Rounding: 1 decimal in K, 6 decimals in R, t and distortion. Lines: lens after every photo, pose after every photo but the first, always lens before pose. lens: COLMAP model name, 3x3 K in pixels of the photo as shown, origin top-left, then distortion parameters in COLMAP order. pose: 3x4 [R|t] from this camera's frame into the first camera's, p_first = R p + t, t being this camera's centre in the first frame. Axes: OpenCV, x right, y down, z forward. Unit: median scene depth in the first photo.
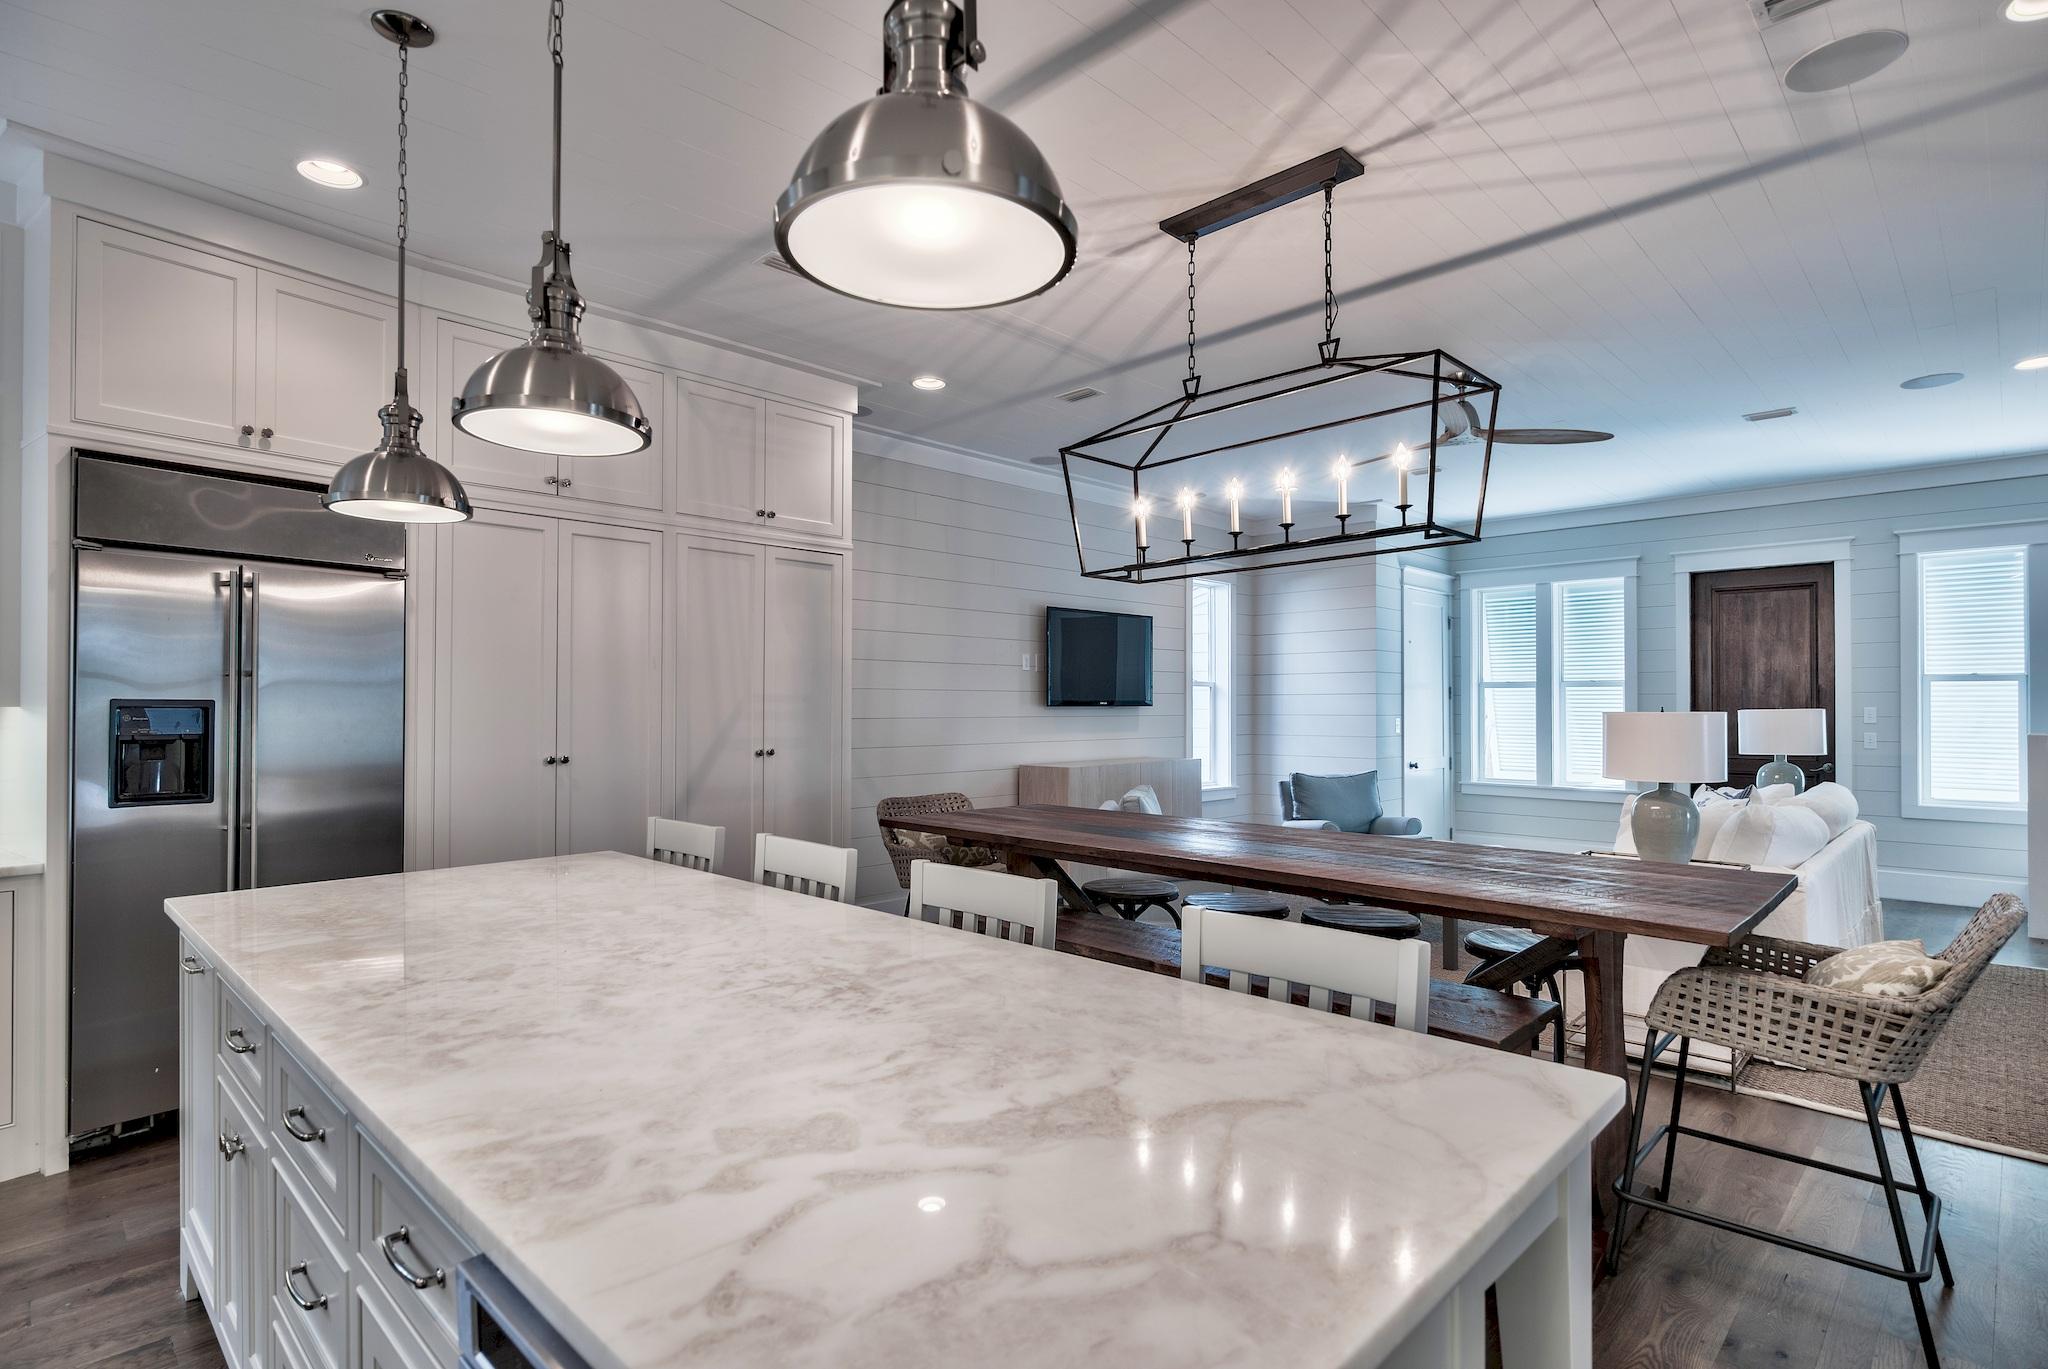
lens RADIAL K [[1029.7, 0, 1025.7], [0, 1029.7, 696.2], [0, 0, 1]] dist [-0.000552, -0.000060]
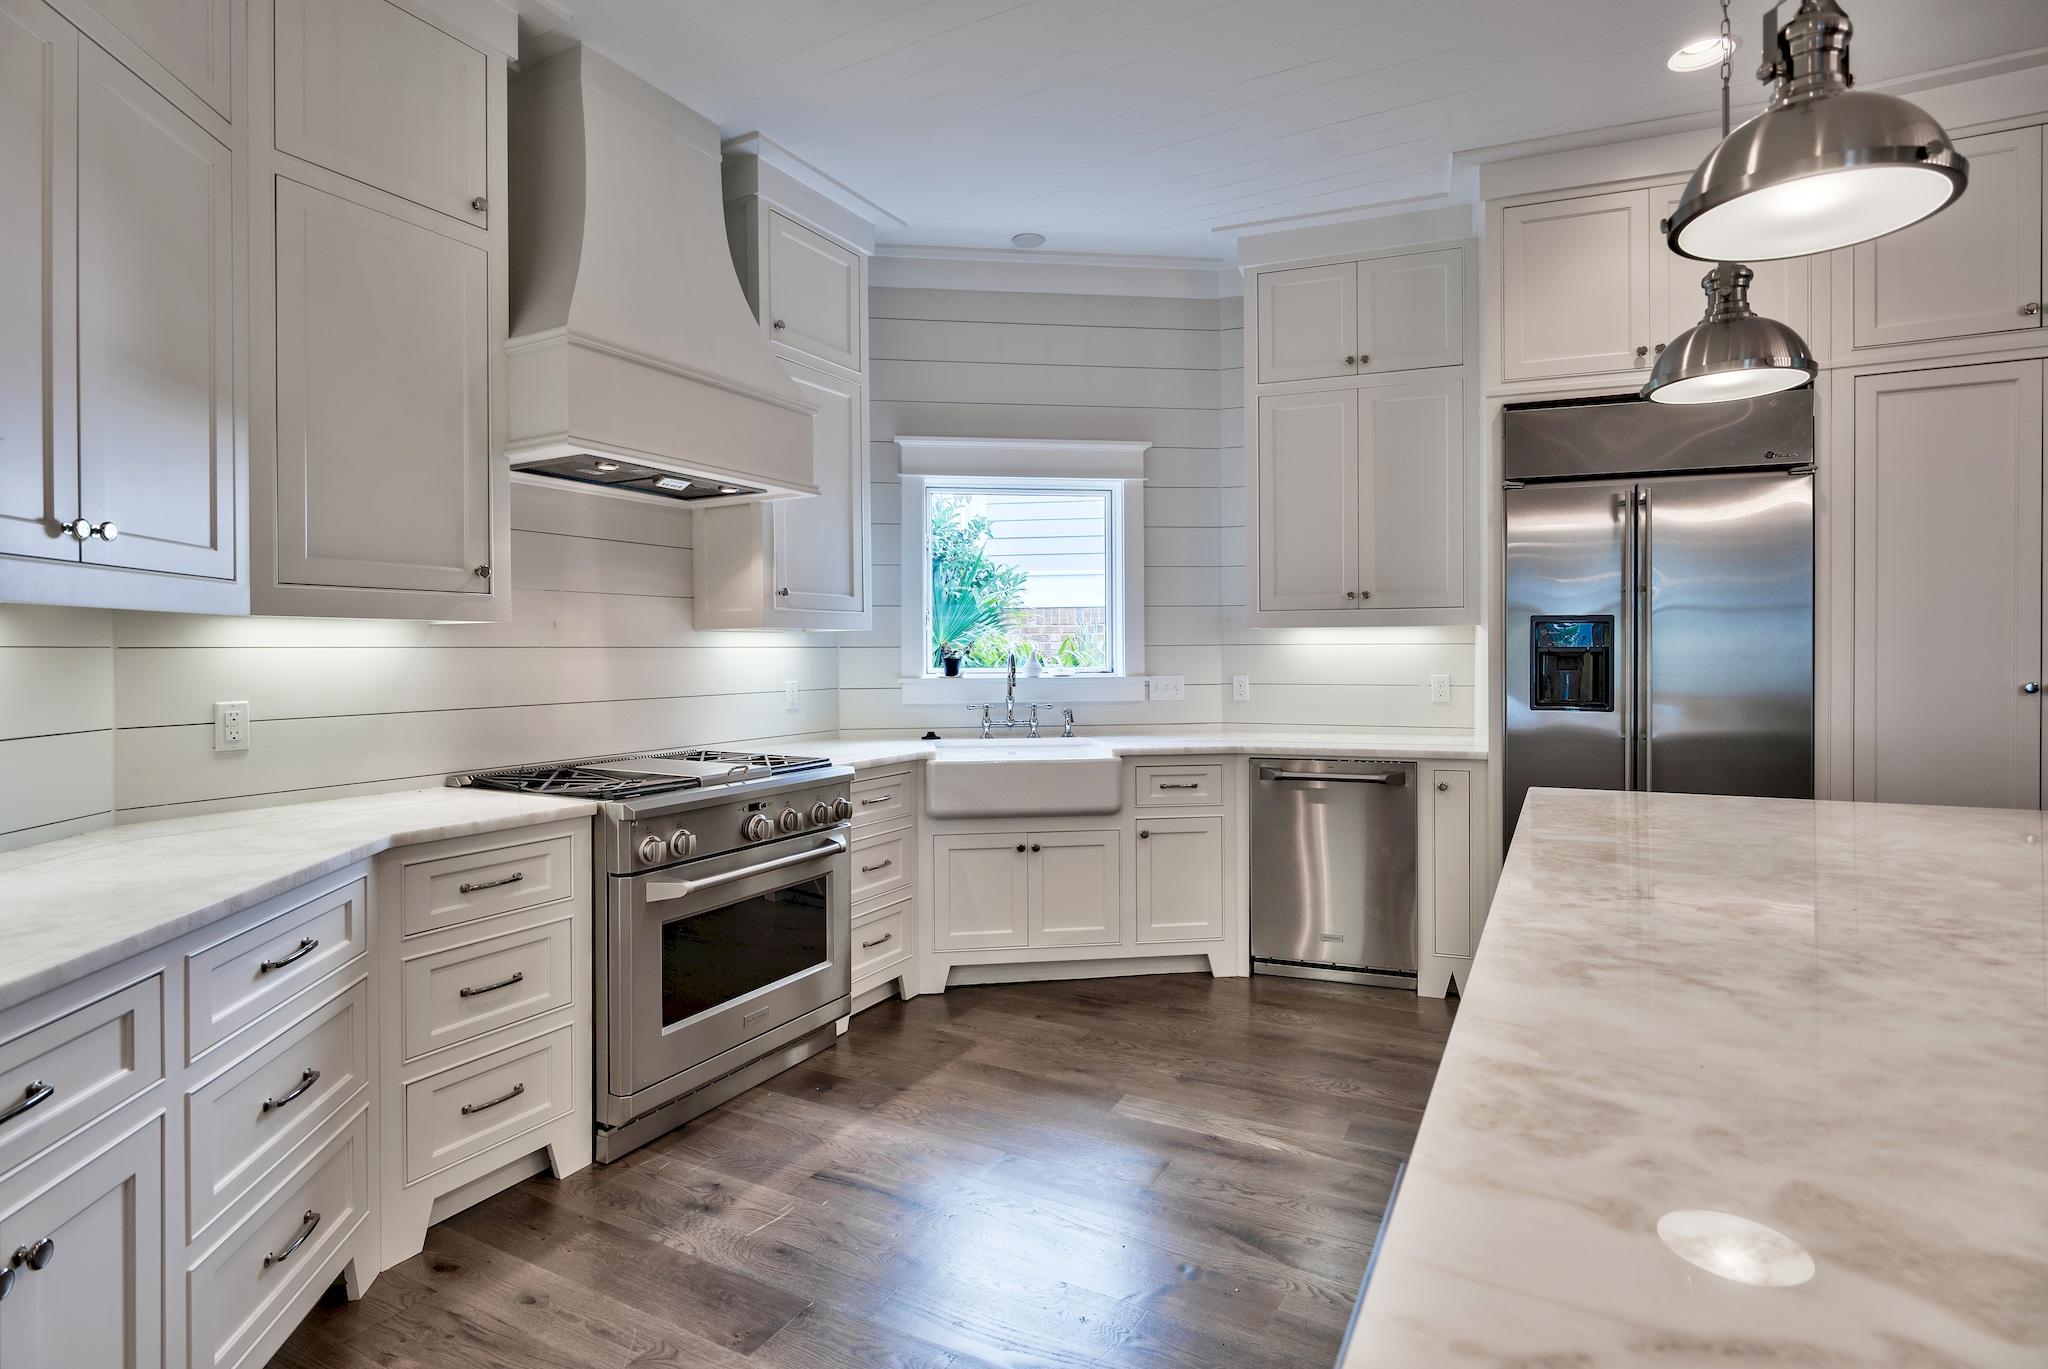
lens RADIAL K [[1029.9, 0, 1022.7], [0, 1029.9, 649.4], [0, 0, 1]] dist [0.001094, -0.010338]
pose [[0.270839, -0.003219, -0.962619, 0.038756], [0.012043, 0.999927, 0.000045, 0.019858], [0.962549, -0.011605, 0.270858, 0.083793]]
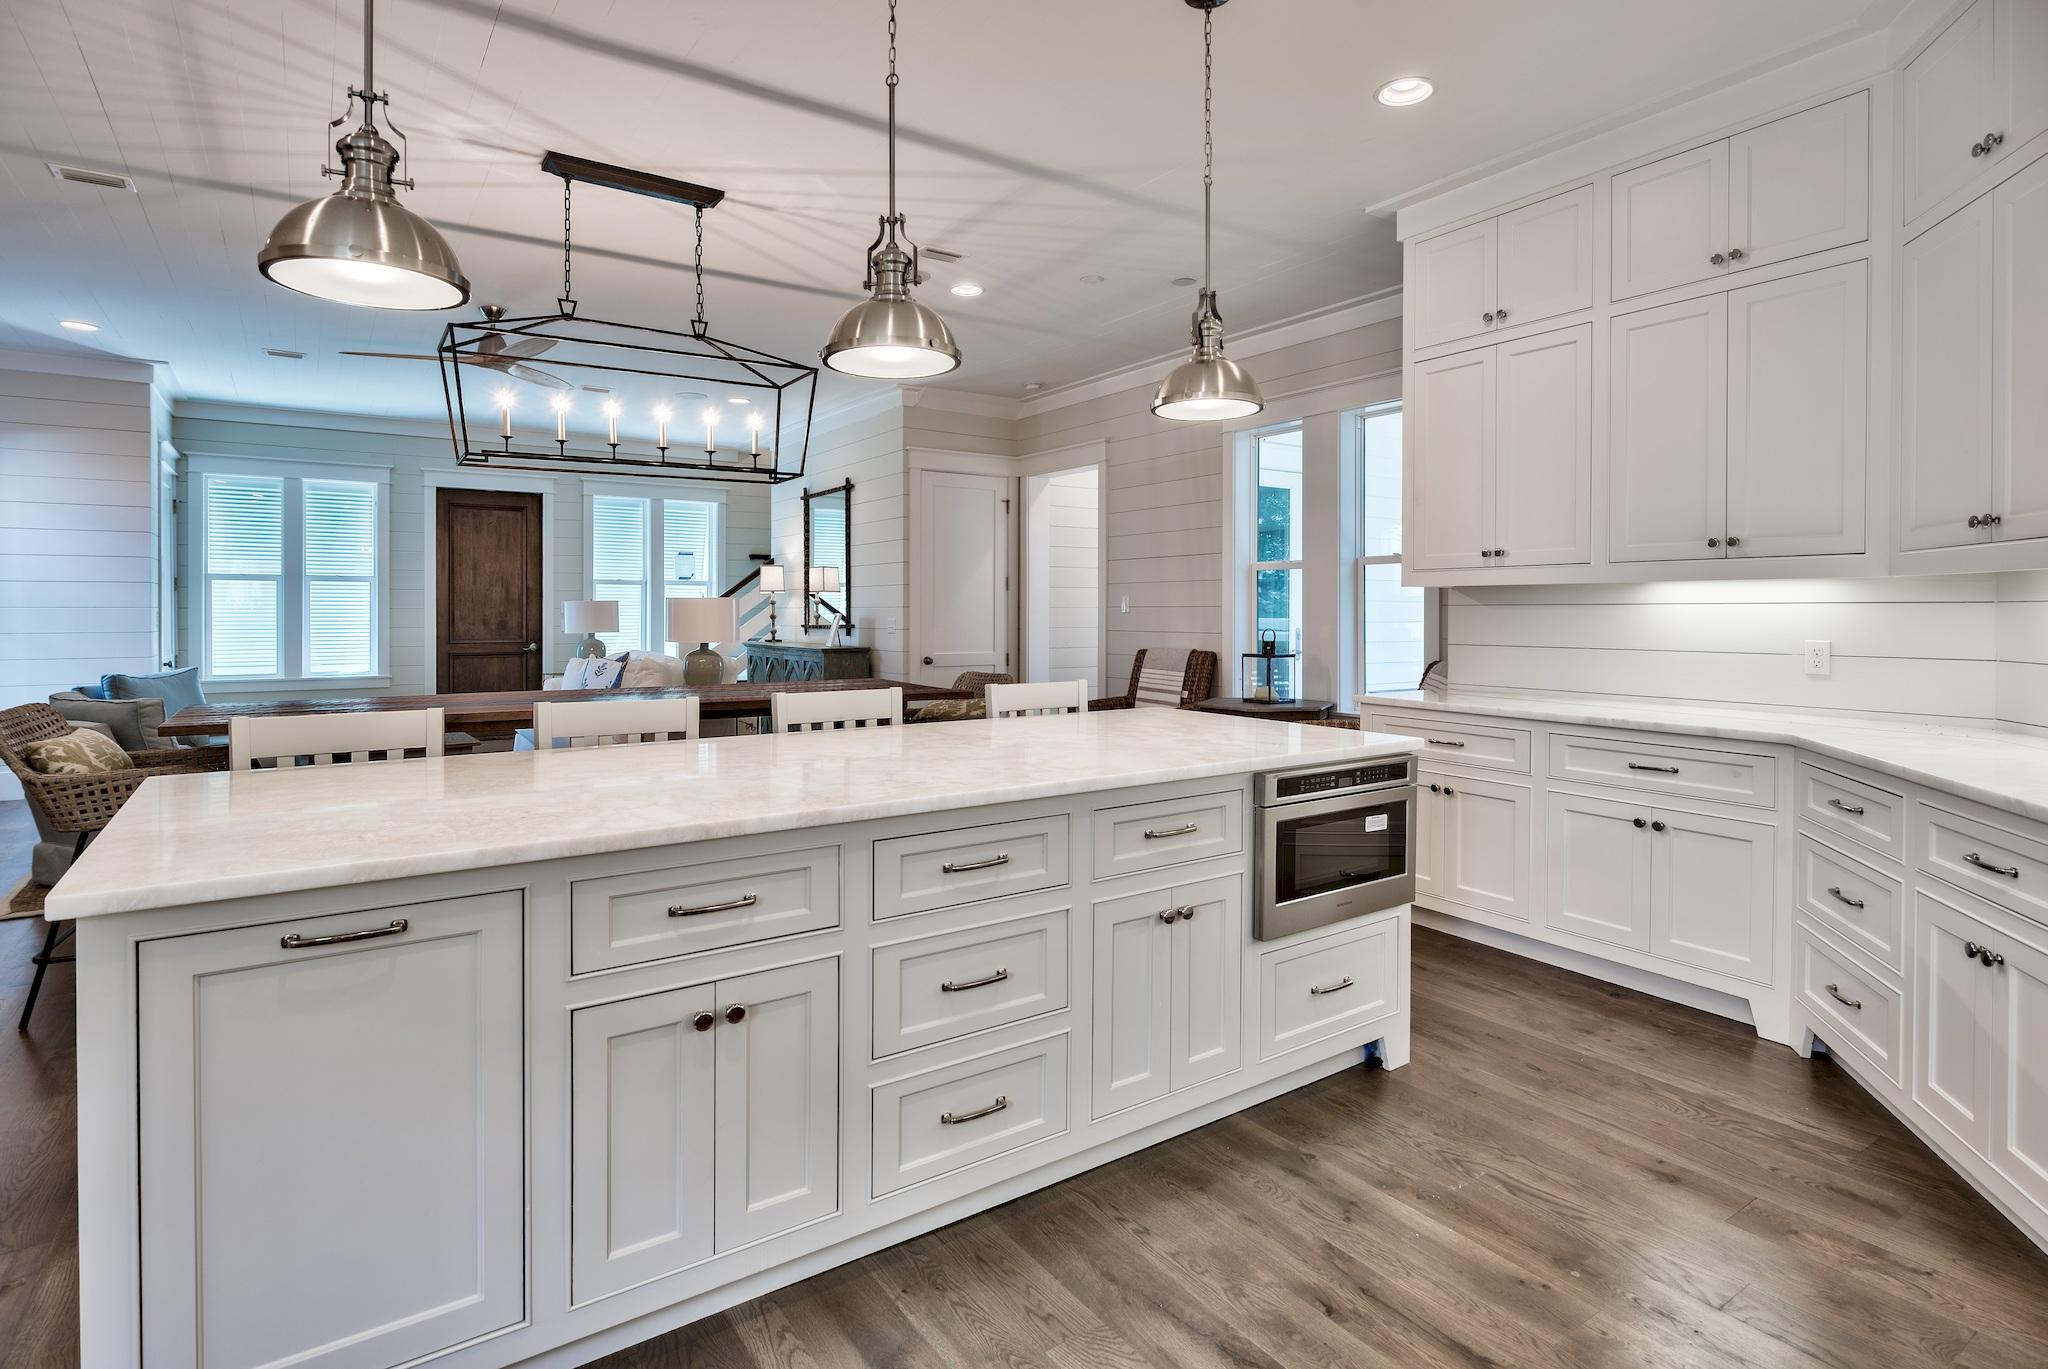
lens RADIAL K [[1017.0, 0, 1022.1], [0, 1017.0, 617.9], [0, 0, 1]] dist [0.001523, -0.000330]
pose [[0.180673, -0.008377, 0.983508, -0.582275], [-0.008640, 0.999912, 0.010104, 0.018792], [-0.983505, -0.010323, 0.180585, 0.196645]]
